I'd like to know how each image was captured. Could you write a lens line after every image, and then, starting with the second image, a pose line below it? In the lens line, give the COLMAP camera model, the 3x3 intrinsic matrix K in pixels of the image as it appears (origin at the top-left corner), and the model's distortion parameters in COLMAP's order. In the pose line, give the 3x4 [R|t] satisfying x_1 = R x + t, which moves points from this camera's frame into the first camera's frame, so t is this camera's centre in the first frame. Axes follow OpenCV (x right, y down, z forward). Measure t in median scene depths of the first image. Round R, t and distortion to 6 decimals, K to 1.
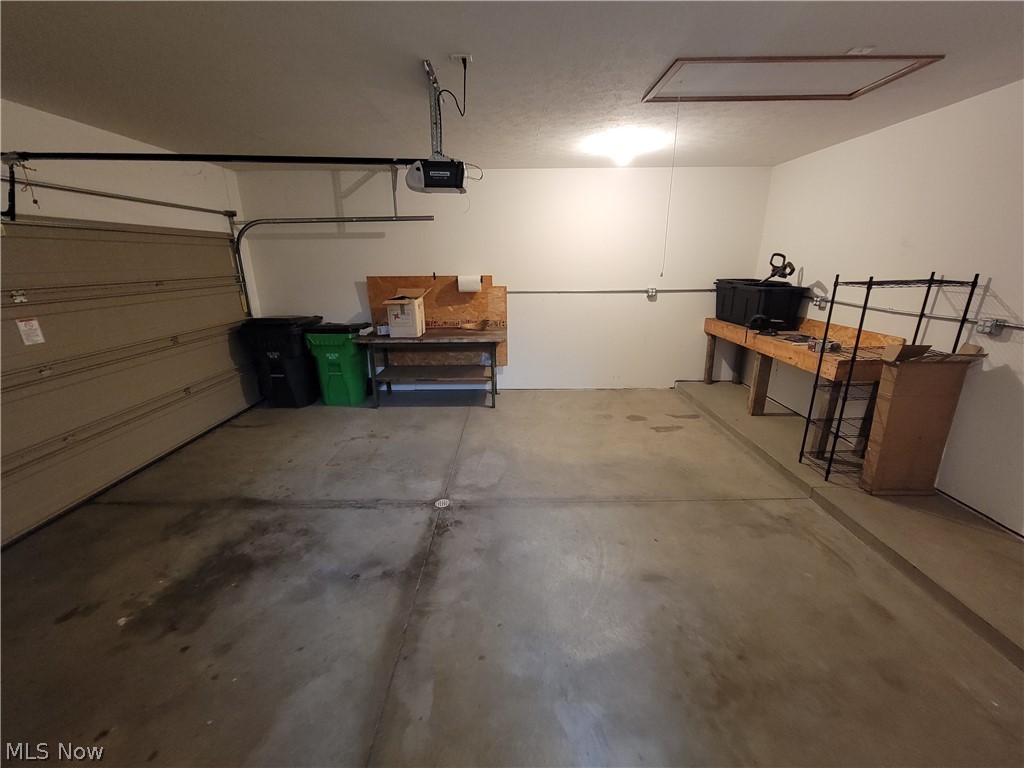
lens RADIAL K [[416.7, 0, 514.5], [0, 416.7, 388.1], [0, 0, 1]] dist [-0.009628, 0.002725]
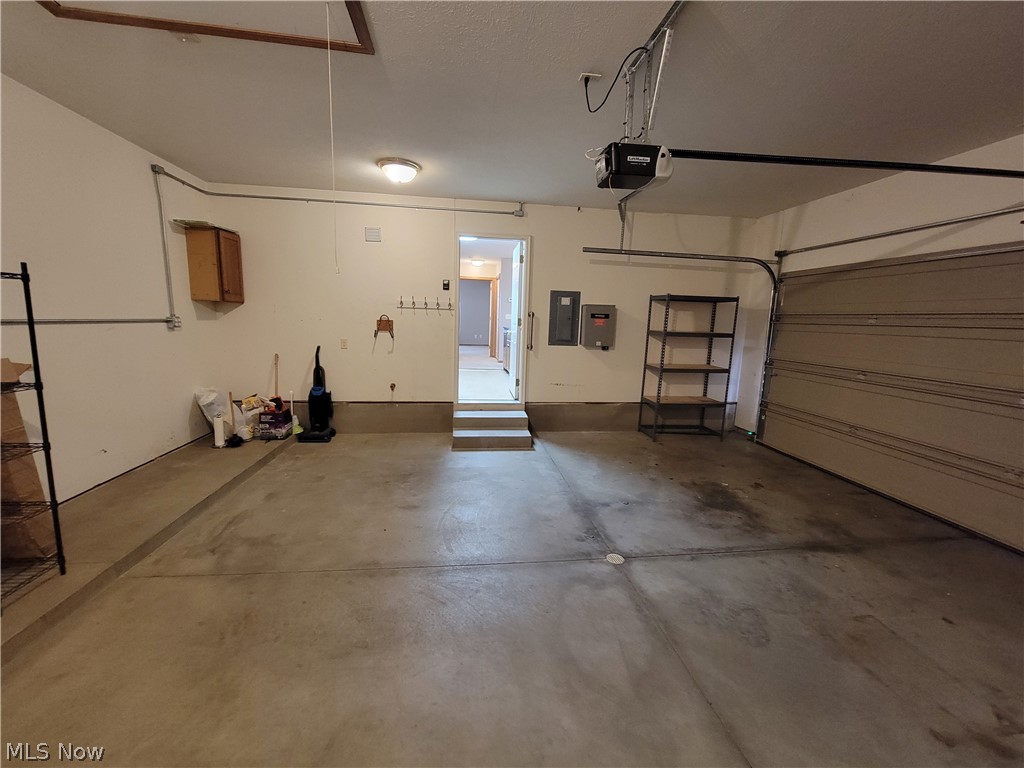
lens RADIAL K [[420.7, 0, 512.0], [0, 420.7, 384.0], [0, 0, 1]] dist [-0.000906, 0.000413]
pose [[-0.992313, -0.004608, -0.123668, 0.125415], [-0.059184, 0.895293, 0.441528, -0.364642], [0.108684, 0.445453, -0.888684, 1.467240]]
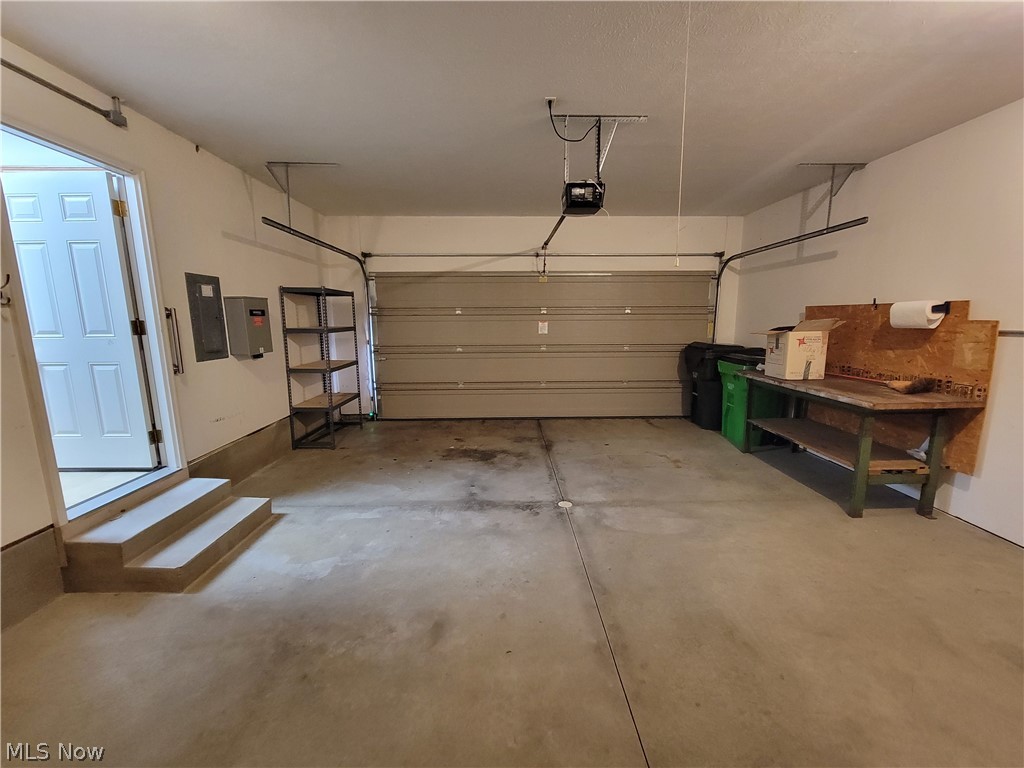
lens RADIAL K [[416.7, 0, 514.5], [0, 416.7, 388.1], [0, 0, 1]] dist [-0.009628, 0.002725]
pose [[0.015705, 0.175326, -0.984385, 0.753832], [-0.292479, 0.942251, 0.163155, -0.124031], [0.956143, 0.285350, 0.066077, 0.681398]]
